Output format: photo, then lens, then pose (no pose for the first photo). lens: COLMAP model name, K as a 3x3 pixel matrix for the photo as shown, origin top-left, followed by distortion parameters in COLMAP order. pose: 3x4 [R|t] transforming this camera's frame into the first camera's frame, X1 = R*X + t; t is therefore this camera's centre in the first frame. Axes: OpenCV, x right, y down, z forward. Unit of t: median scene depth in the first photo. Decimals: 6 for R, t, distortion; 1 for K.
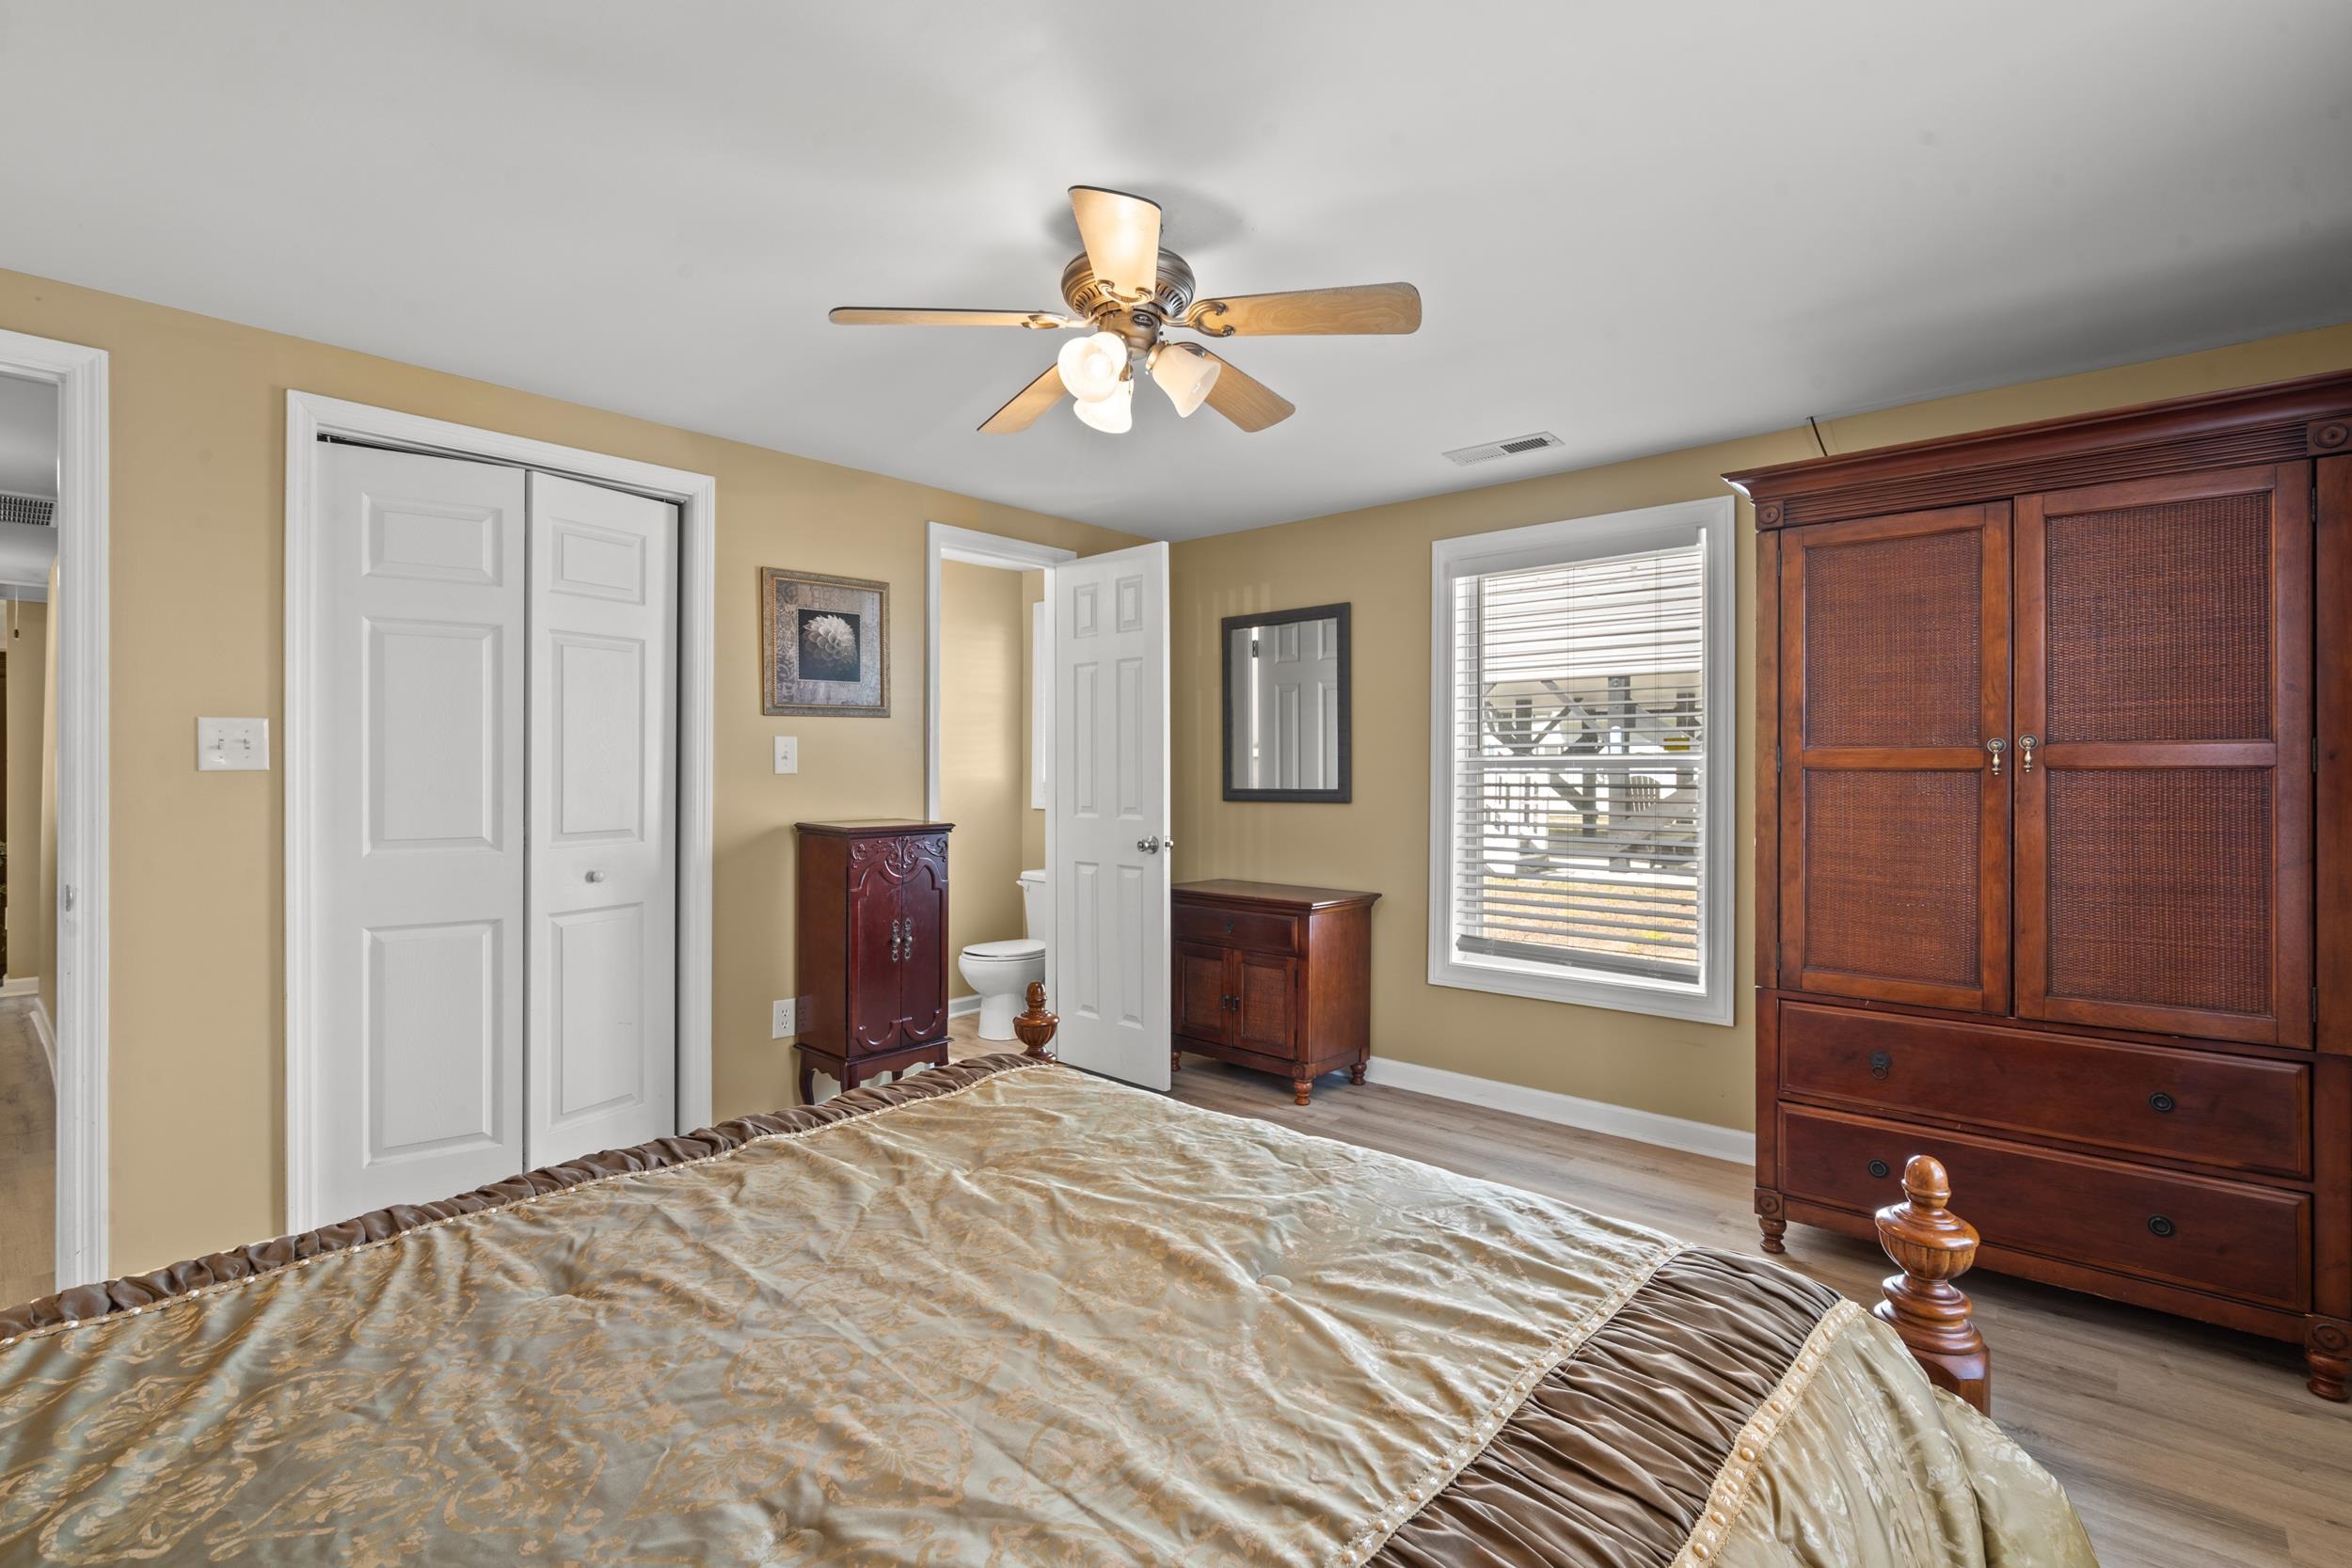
lens RADIAL K [[1070.8, 0, 1170.6], [0, 1070.8, 775.0], [0, 0, 1]] dist [-0.005646, 0.002445]
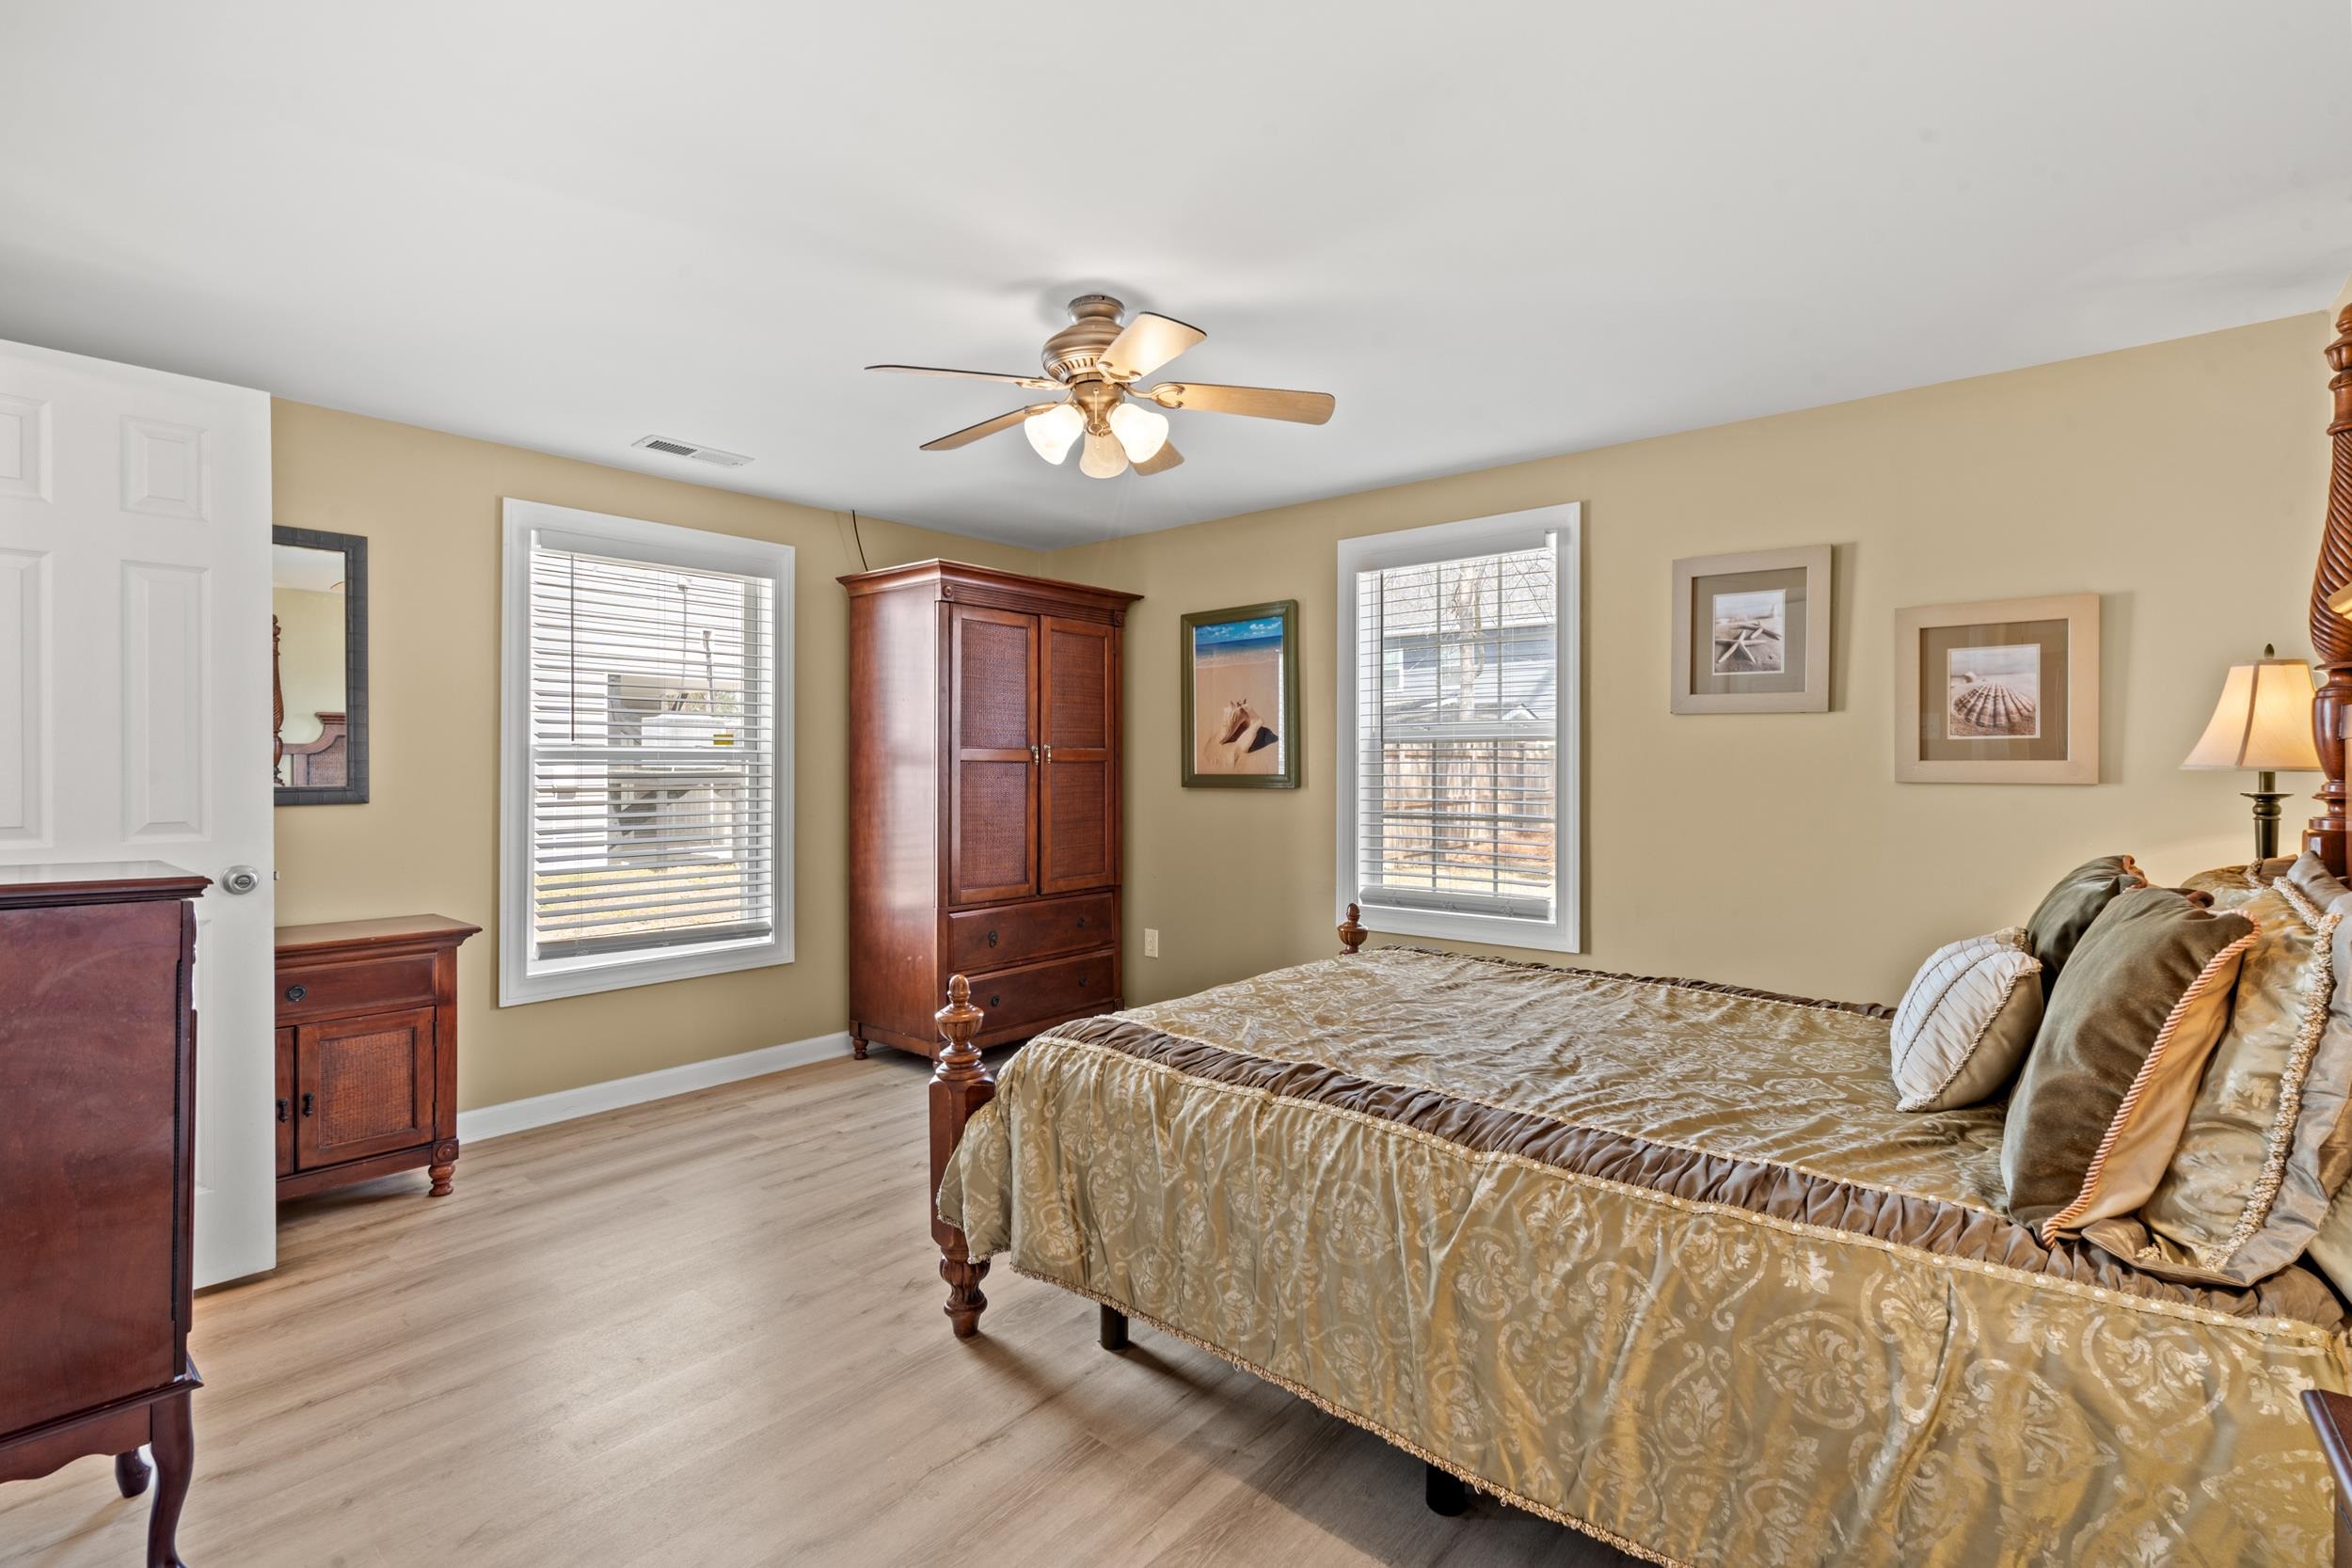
lens RADIAL K [[1070.8, 0, 1170.9], [0, 1070.8, 771.9], [0, 0, 1]] dist [-0.005646, 0.002445]
pose [[-0.018824, -0.005333, 0.999809, -0.710918], [0.004996, 0.999973, 0.005428, 0.002512], [-0.999810, 0.005097, -0.018797, 0.533293]]
